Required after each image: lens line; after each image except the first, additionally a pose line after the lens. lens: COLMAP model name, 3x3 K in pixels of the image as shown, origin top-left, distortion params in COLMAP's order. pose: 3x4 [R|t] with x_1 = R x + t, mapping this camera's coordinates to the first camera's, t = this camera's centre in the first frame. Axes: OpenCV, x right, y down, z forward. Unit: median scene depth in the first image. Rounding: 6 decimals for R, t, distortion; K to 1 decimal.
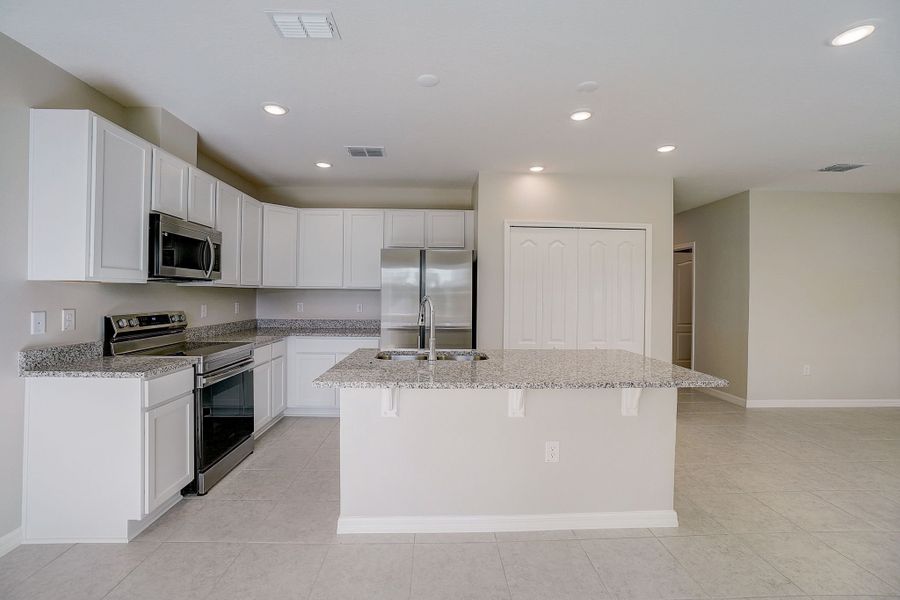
lens RADIAL K [[395.7, 0, 446.9], [0, 395.7, 297.5], [0, 0, 1]] dist [-0.059941, 0.016920]
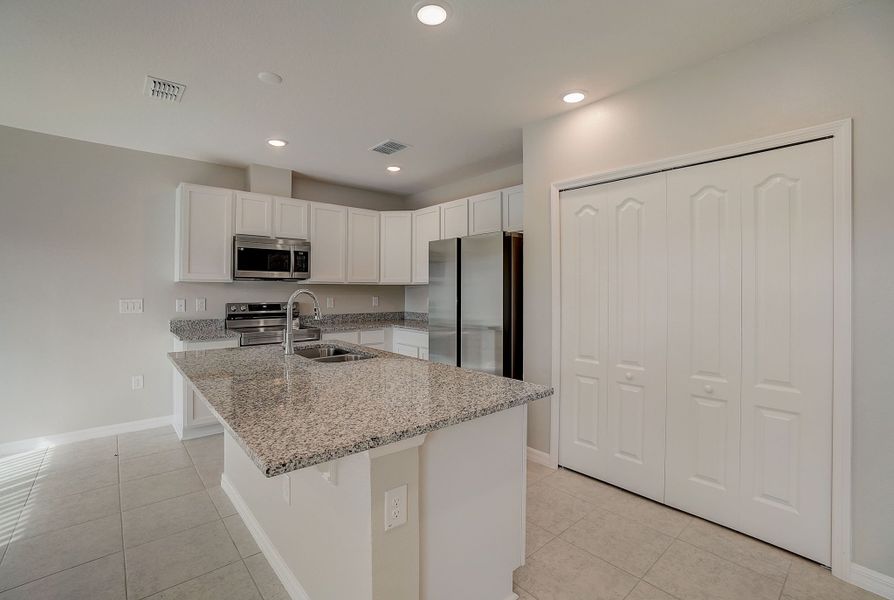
lens RADIAL K [[395.7, 0, 444.9], [0, 395.7, 292.3], [0, 0, 1]] dist [-0.060686, 0.018595]
pose [[0.635542, -0.000566, -0.772066, 0.672160], [-0.004570, 0.999979, -0.004495, 0.004060], [0.772053, 0.006385, 0.635526, 0.475056]]
